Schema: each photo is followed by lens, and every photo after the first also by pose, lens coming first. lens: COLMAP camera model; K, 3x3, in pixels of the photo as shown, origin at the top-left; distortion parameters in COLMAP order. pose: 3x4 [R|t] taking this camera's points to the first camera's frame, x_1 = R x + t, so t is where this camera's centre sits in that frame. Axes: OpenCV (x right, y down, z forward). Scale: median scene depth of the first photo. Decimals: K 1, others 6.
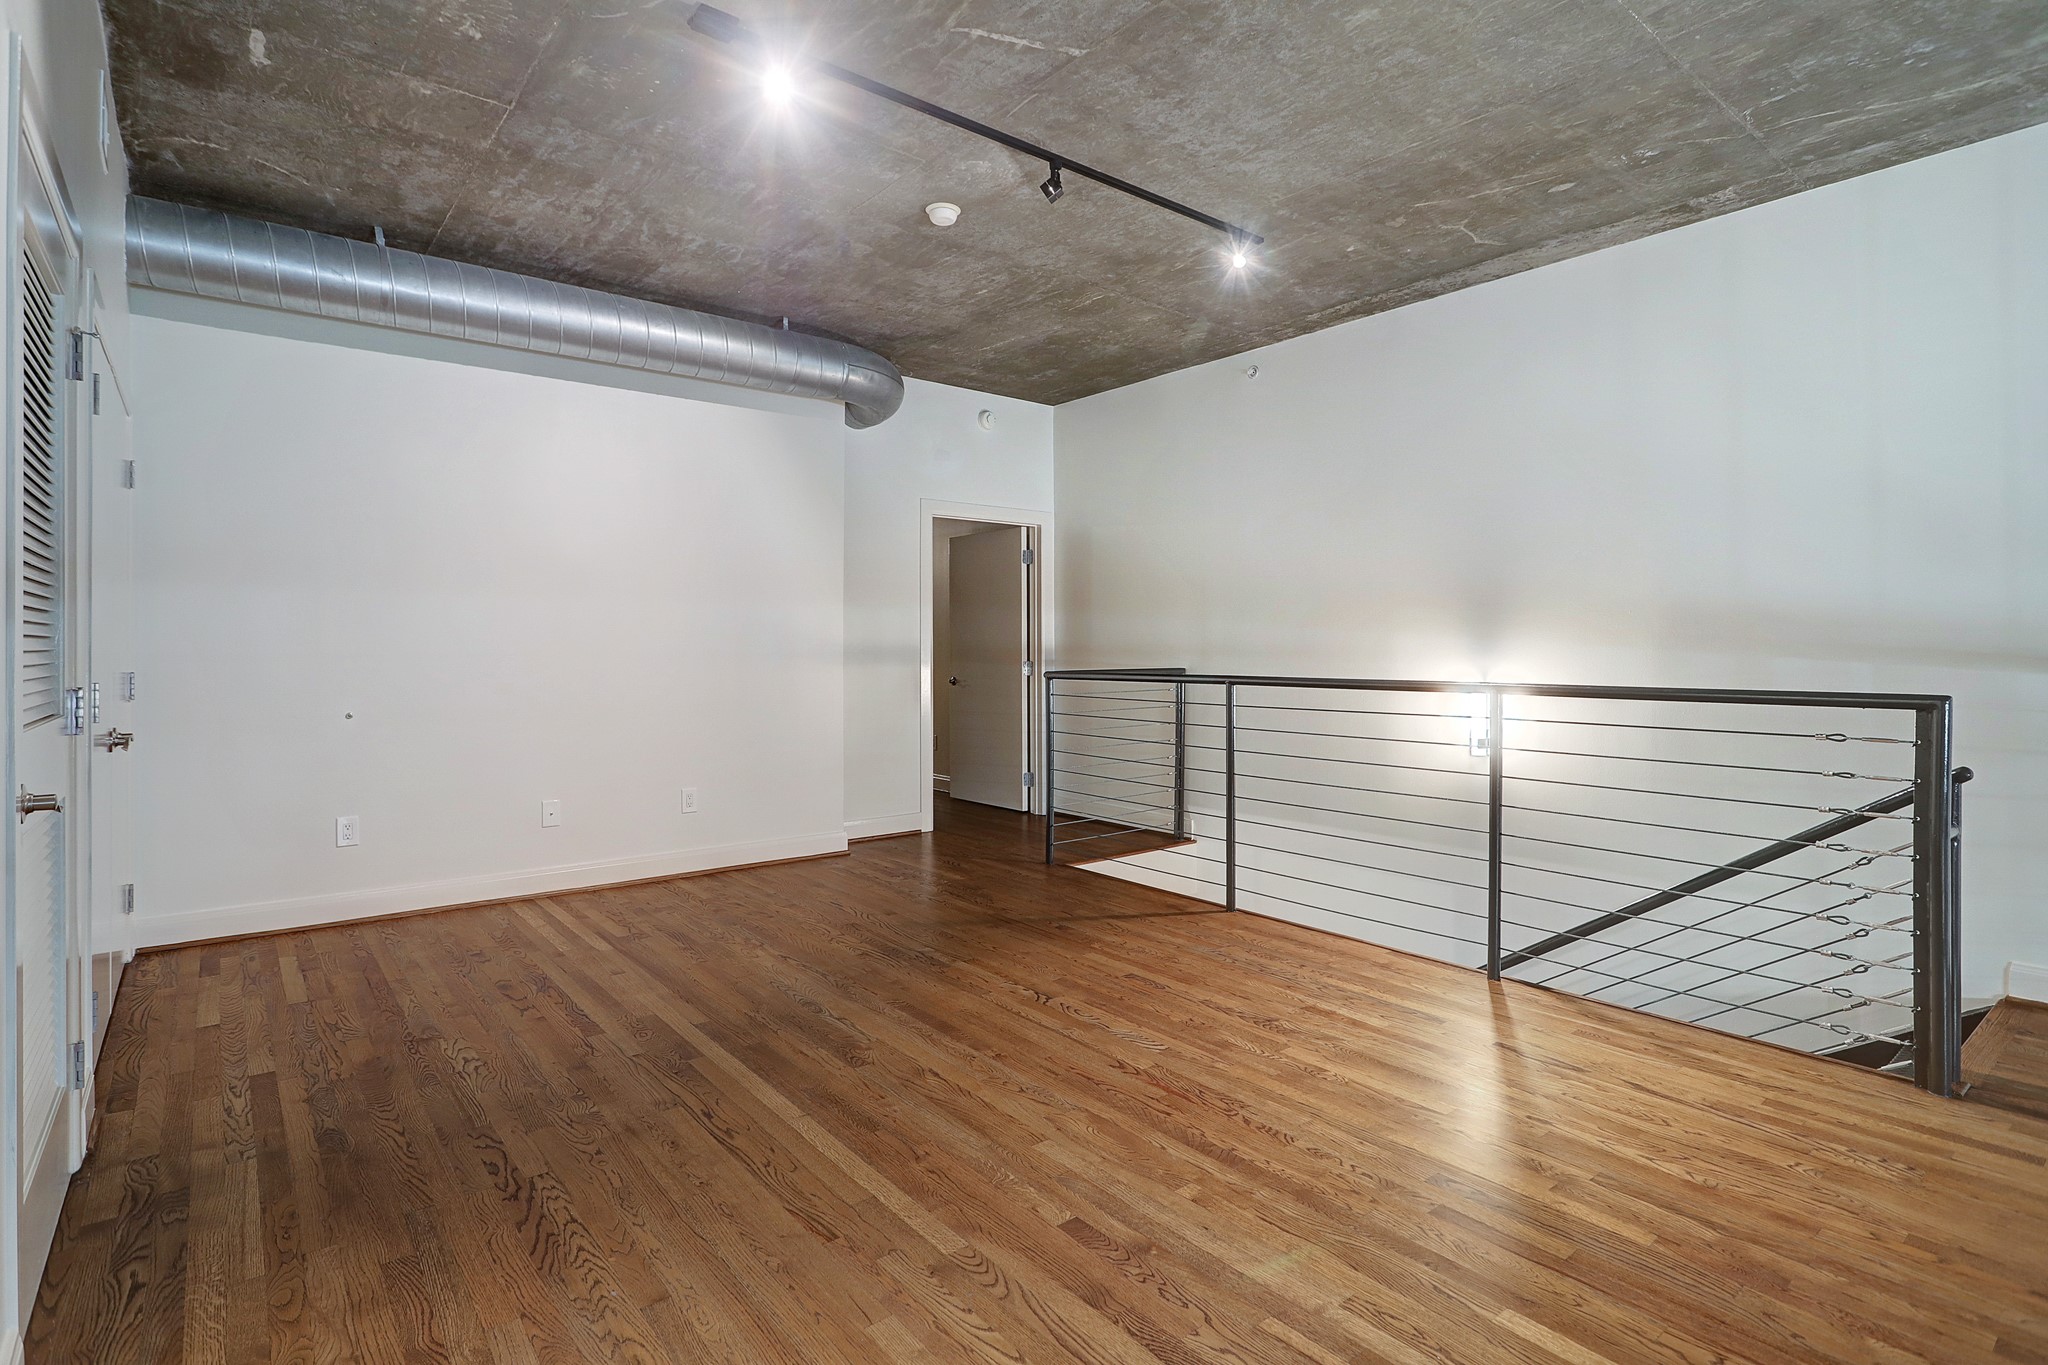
lens RADIAL K [[1000.7, 0, 1027.1], [0, 1000.7, 660.7], [0, 0, 1]] dist [0.004213, 0.000531]
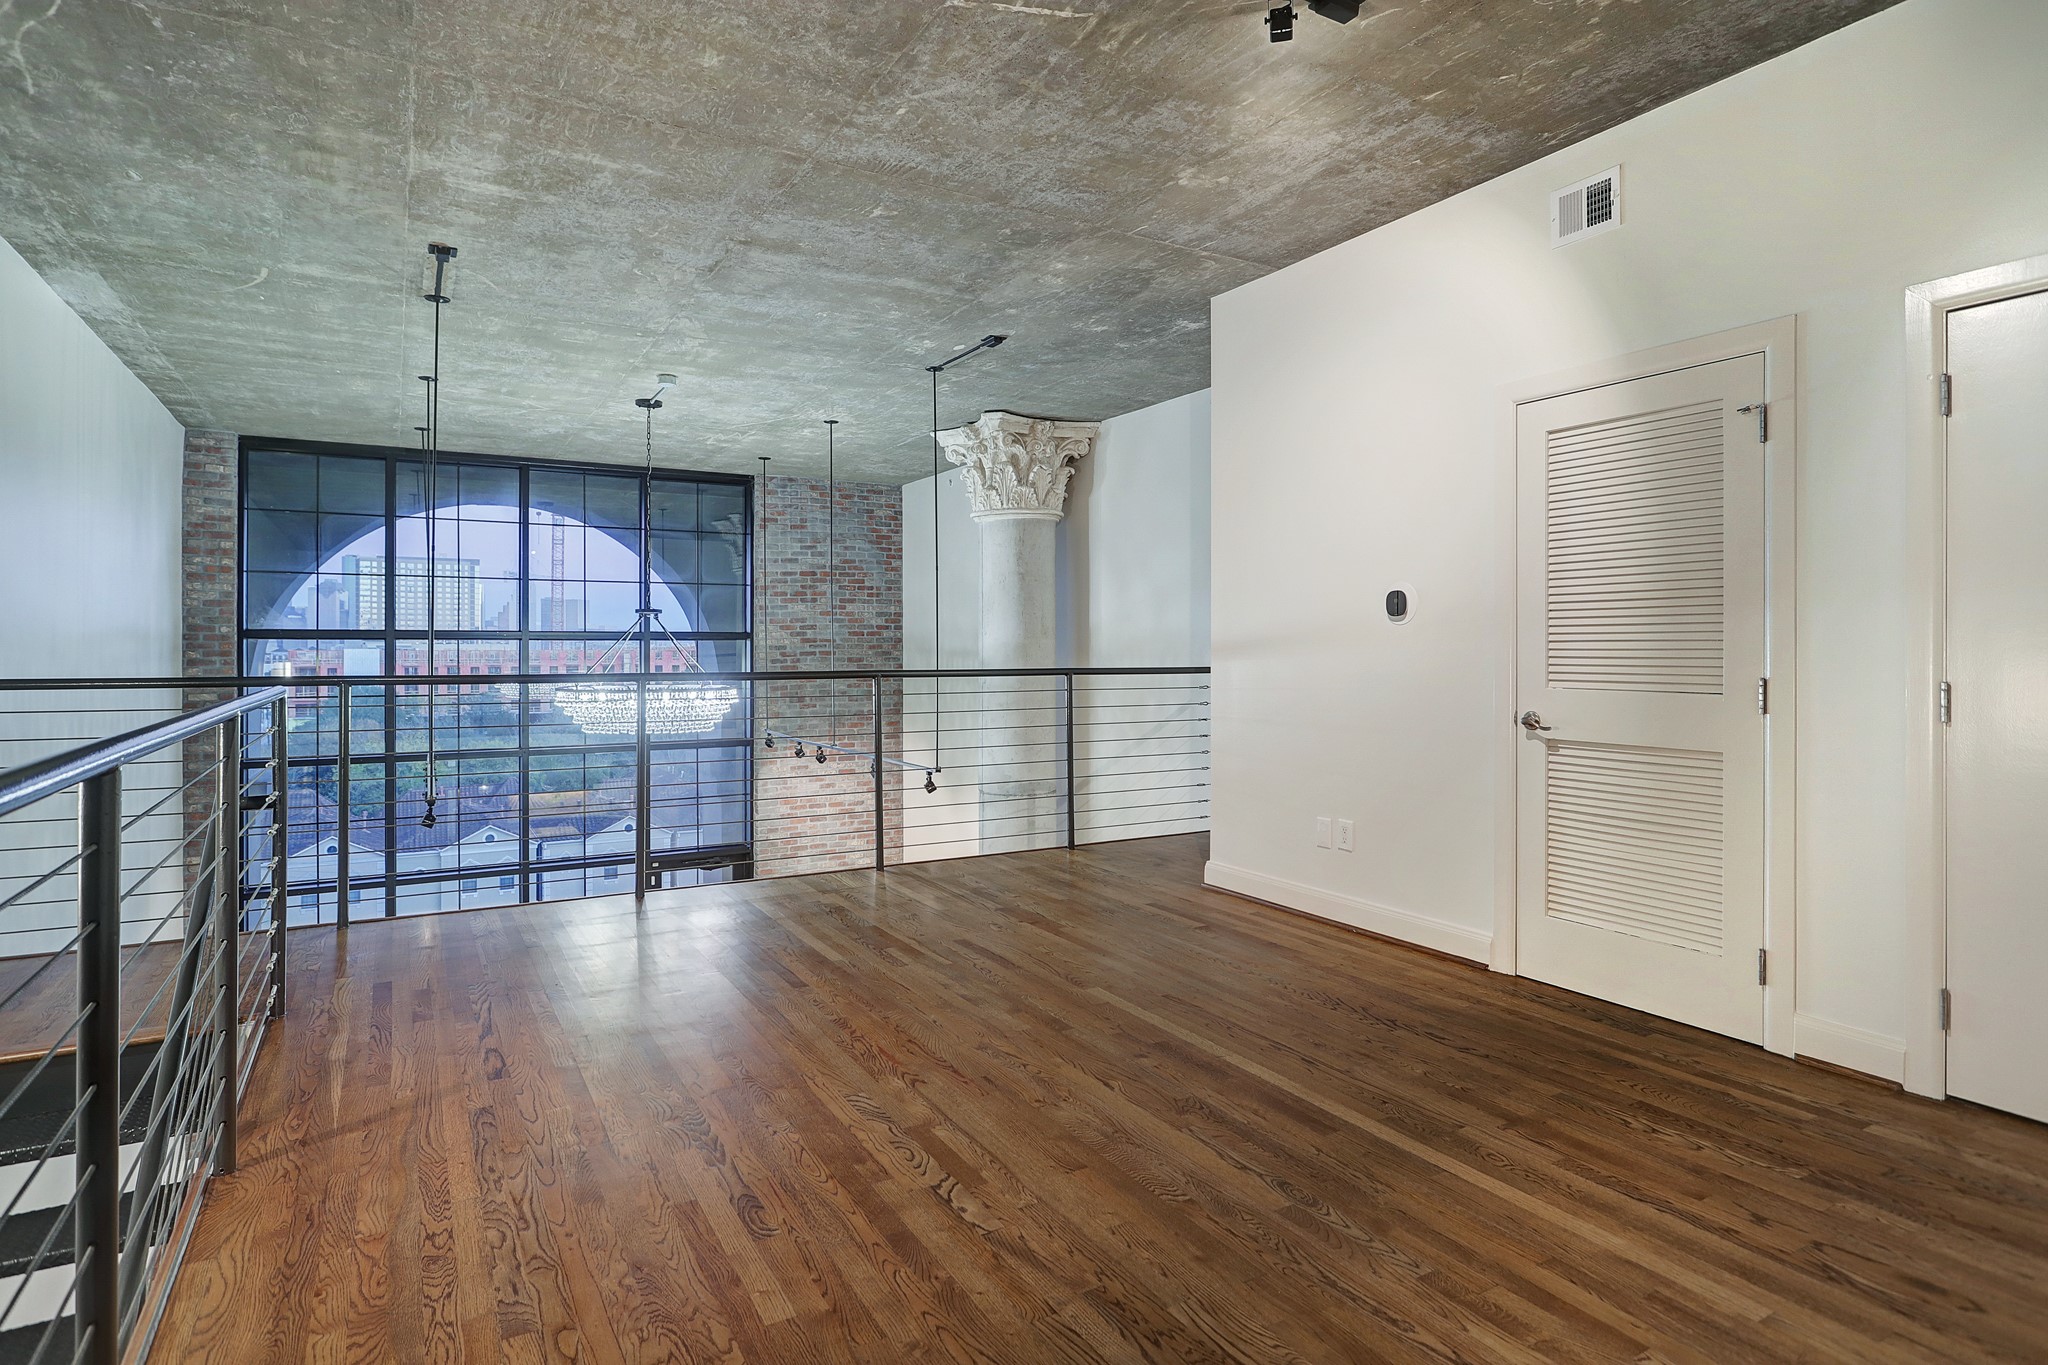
lens RADIAL K [[1136.4, 0, 1025.6], [0, 1136.4, 673.7], [0, 0, 1]] dist [0.003195, 0.000243]
pose [[-0.988813, -0.003739, 0.149111, -0.176386], [0.001120, 0.999472, 0.032484, -0.022597], [-0.149154, 0.032288, -0.988287, 2.091123]]
